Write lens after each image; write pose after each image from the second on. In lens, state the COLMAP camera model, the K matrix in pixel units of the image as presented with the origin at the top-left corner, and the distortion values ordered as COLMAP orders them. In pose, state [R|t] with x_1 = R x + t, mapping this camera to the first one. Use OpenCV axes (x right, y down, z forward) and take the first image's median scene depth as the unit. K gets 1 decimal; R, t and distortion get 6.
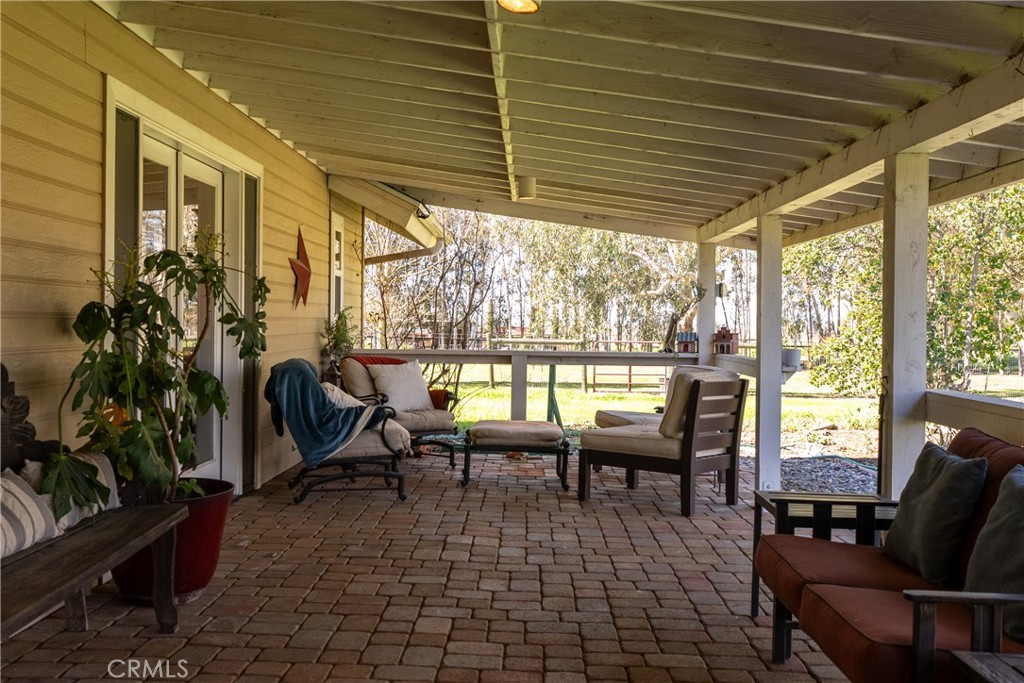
lens RADIAL K [[999.5, 0, 512.0], [0, 999.5, 341.5], [0, 0, 1]] dist [-0.005930, -0.007449]
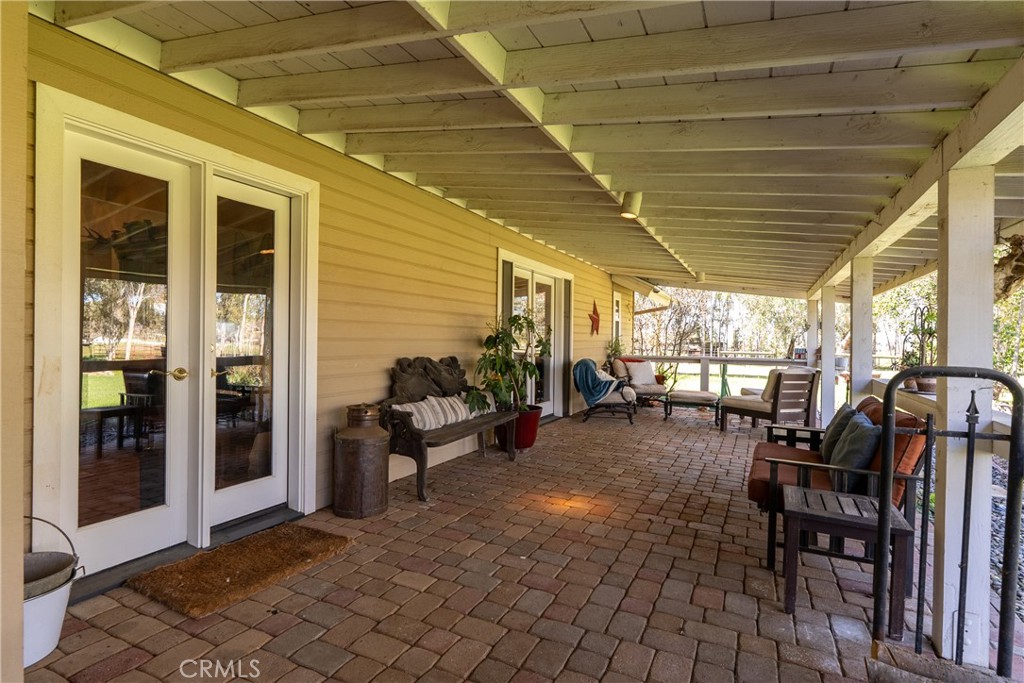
lens RADIAL K [[511.6, 0, 512.0], [0, 511.6, 341.5], [0, 0, 1]] dist [0.002484, 0.000275]
pose [[0.903835, 0.001426, -0.427878, 0.132304], [-0.010188, 0.999783, -0.018189, 0.001195], [0.427759, 0.020799, 0.903653, -0.126874]]
